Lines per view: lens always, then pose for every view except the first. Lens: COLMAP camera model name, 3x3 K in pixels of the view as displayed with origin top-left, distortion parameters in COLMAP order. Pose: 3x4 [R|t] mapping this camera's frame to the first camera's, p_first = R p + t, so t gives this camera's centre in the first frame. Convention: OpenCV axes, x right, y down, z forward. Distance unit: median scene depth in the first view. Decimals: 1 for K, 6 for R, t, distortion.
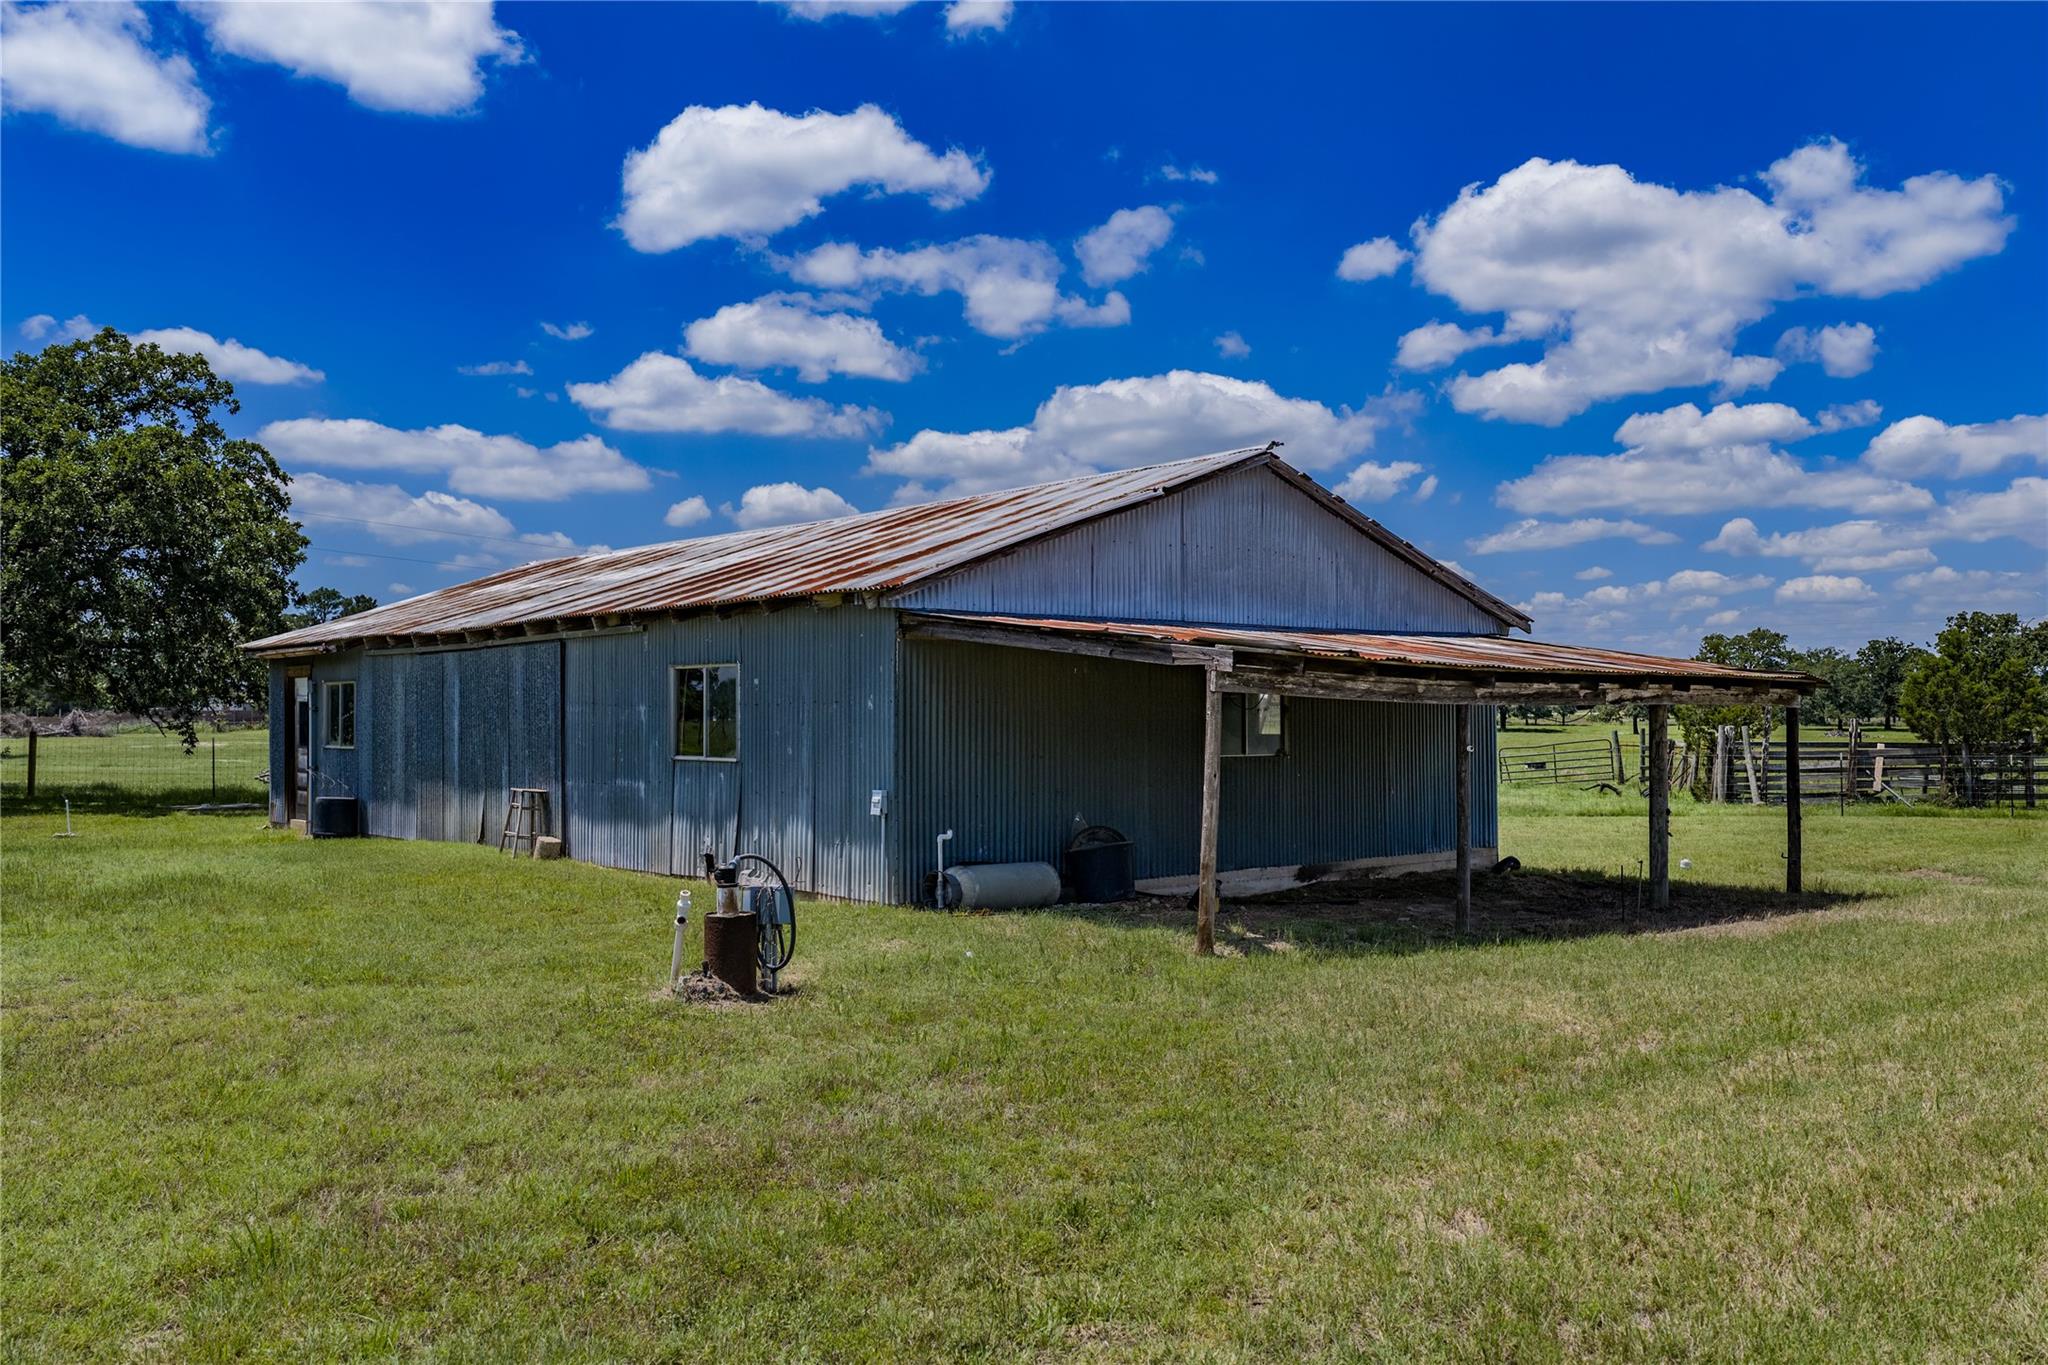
lens RADIAL K [[1694.9, 0, 1024.0], [0, 1694.9, 682.5], [0, 0, 1]] dist [-0.088434, -0.000840]
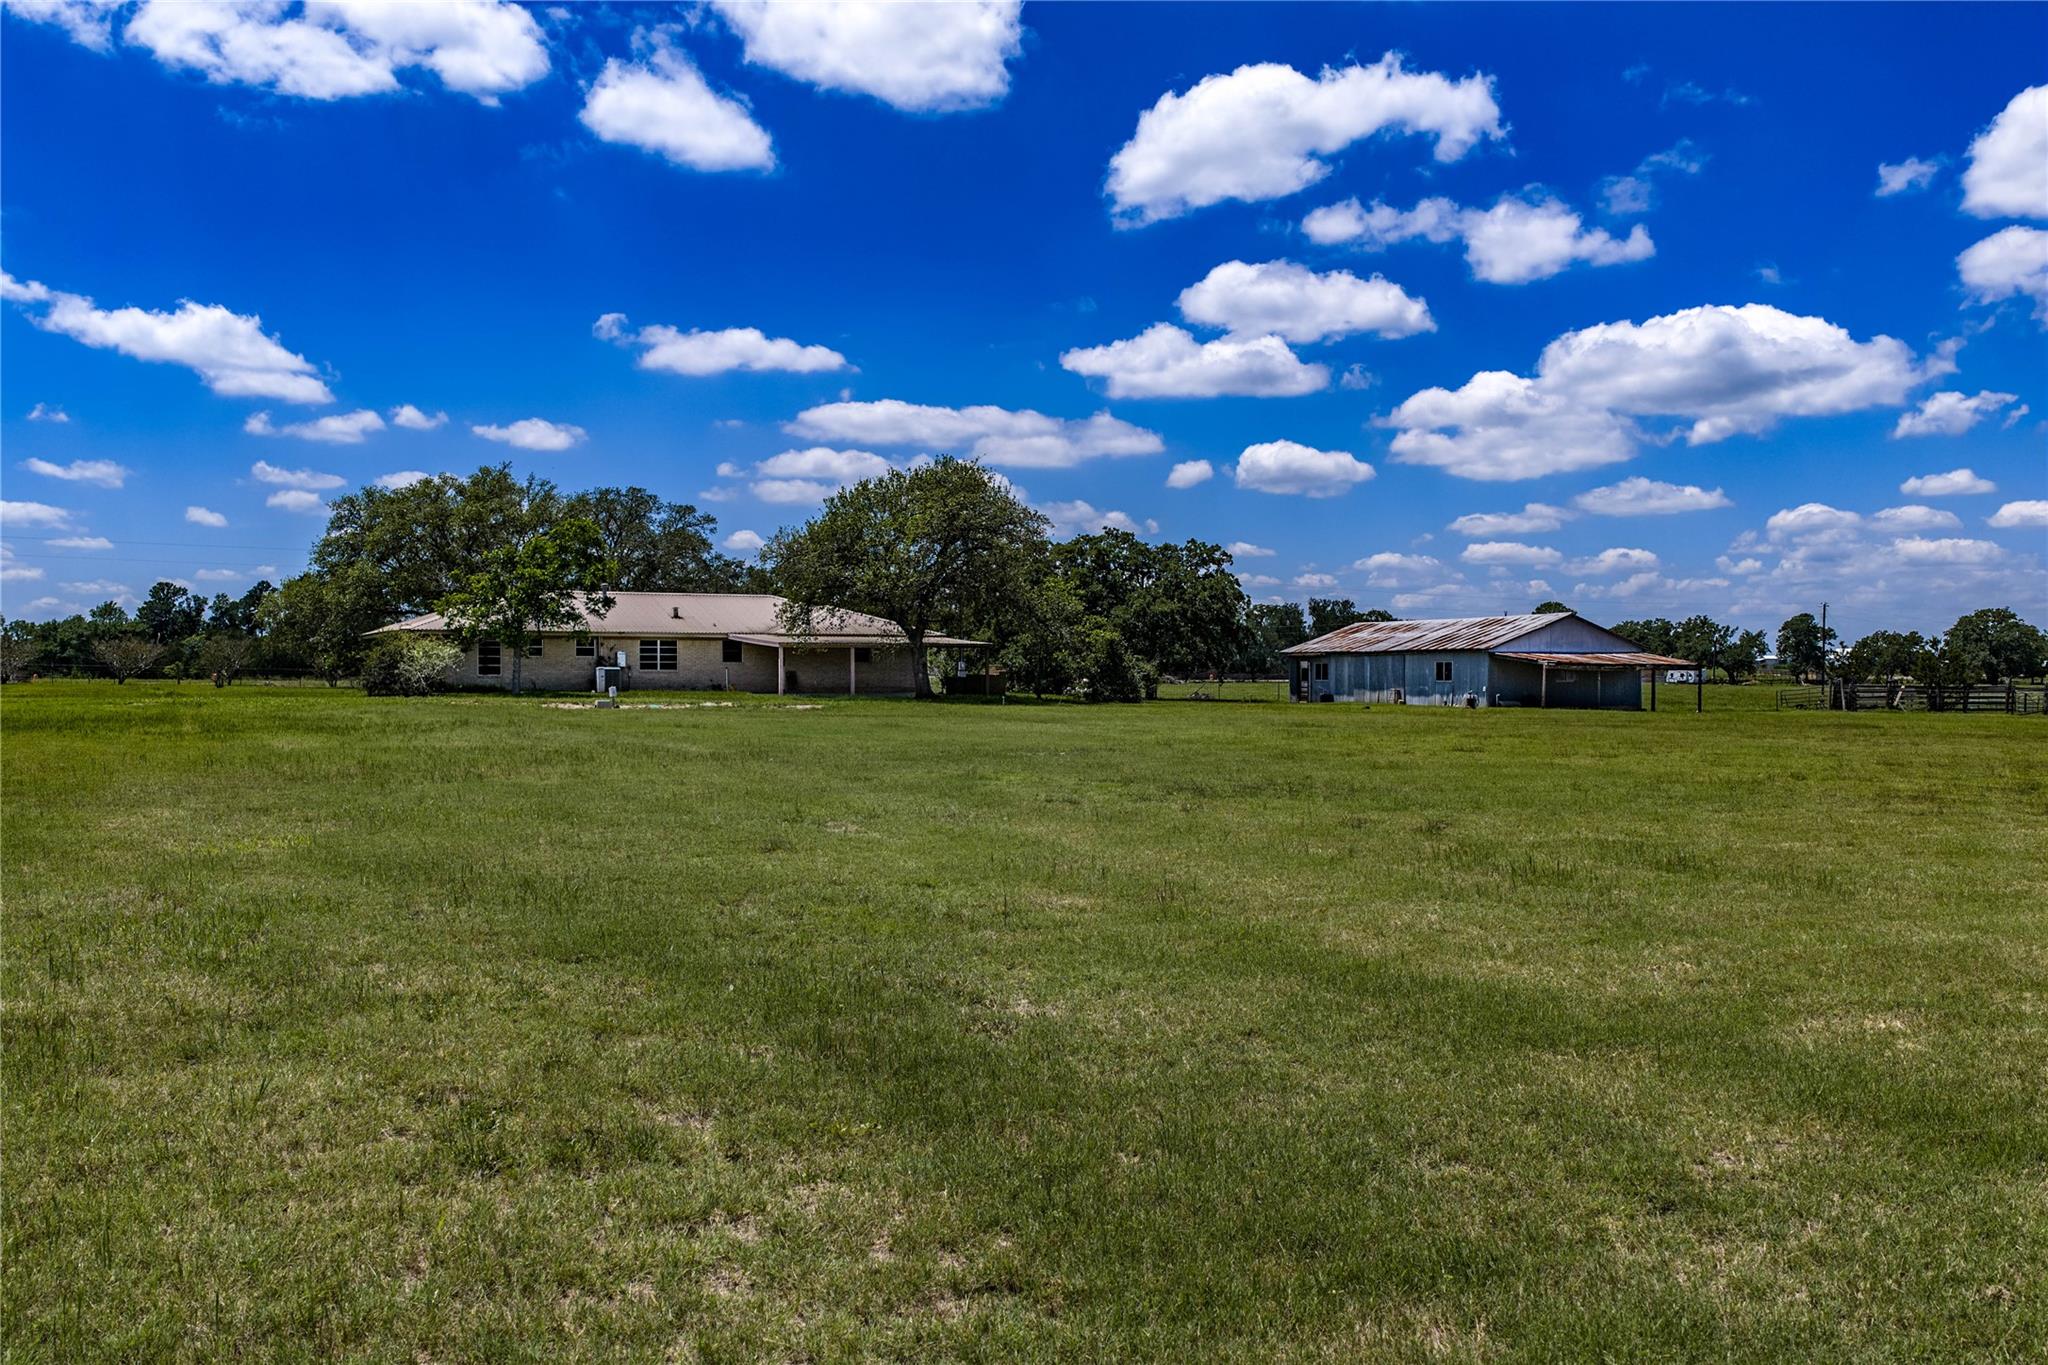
lens RADIAL K [[1694.9, 0, 1024.0], [0, 1694.9, 682.5], [0, 0, 1]] dist [-0.088434, -0.000840]
pose [[0.956456, -0.000076, -0.291877, 0.044964], [0.006639, 0.999747, 0.021493, -0.040824], [0.291802, -0.022495, 0.956214, -2.635618]]
